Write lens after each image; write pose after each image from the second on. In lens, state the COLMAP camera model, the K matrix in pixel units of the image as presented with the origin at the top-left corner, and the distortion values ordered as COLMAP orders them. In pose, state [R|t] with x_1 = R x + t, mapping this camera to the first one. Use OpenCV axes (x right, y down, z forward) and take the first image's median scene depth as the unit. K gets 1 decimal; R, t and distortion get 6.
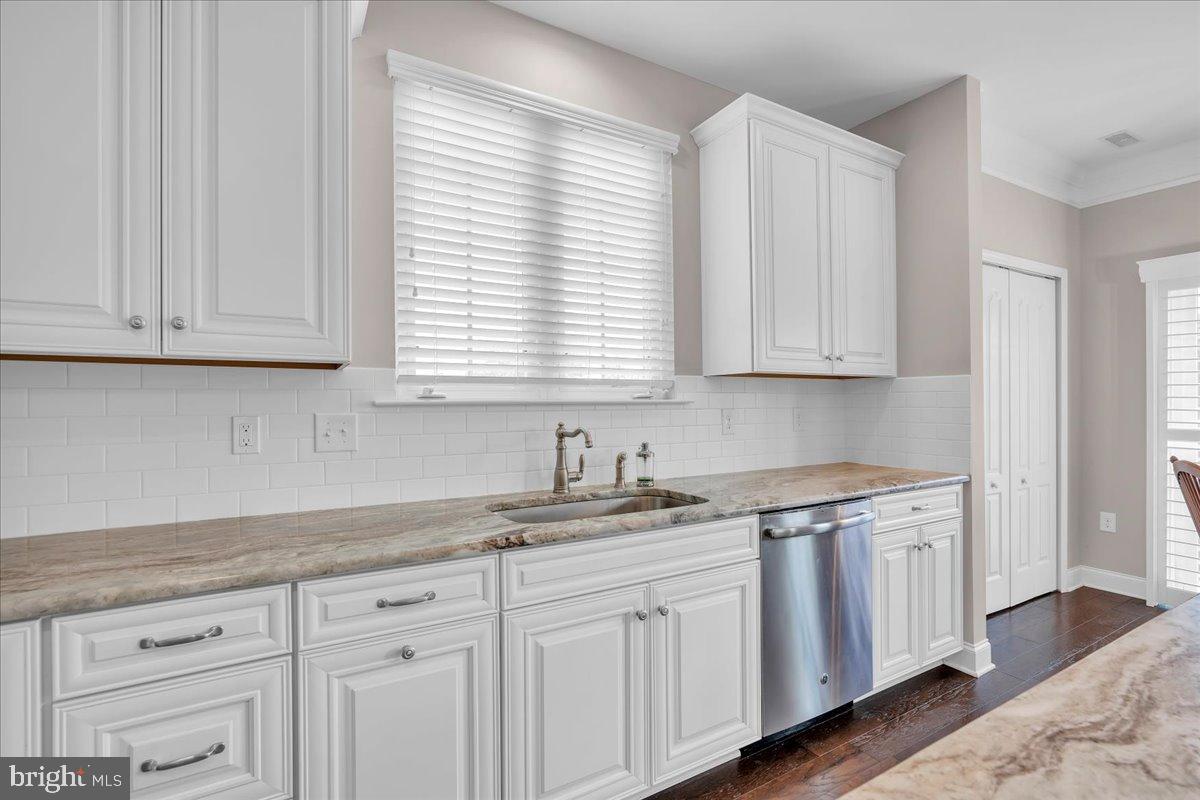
lens RADIAL K [[552.1, 0, 601.2], [0, 552.1, 402.7], [0, 0, 1]] dist [-0.013222, 0.005743]
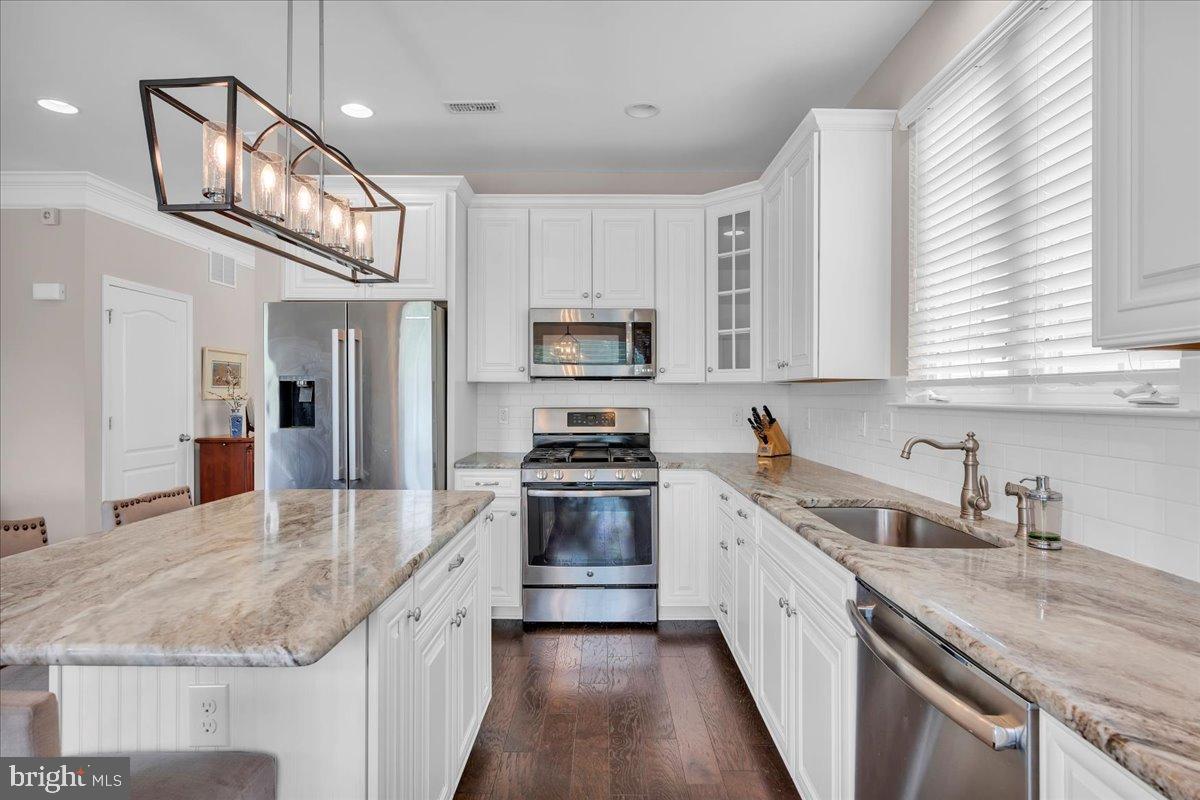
lens RADIAL K [[625.6, 0, 604.1], [0, 625.6, 396.5], [0, 0, 1]] dist [-0.000509, -0.000089]
pose [[-0.517982, 0.000261, -0.855391, 0.968793], [-0.006454, 0.999970, 0.004213, -0.017256], [0.855367, 0.007703, -0.517965, 1.005543]]
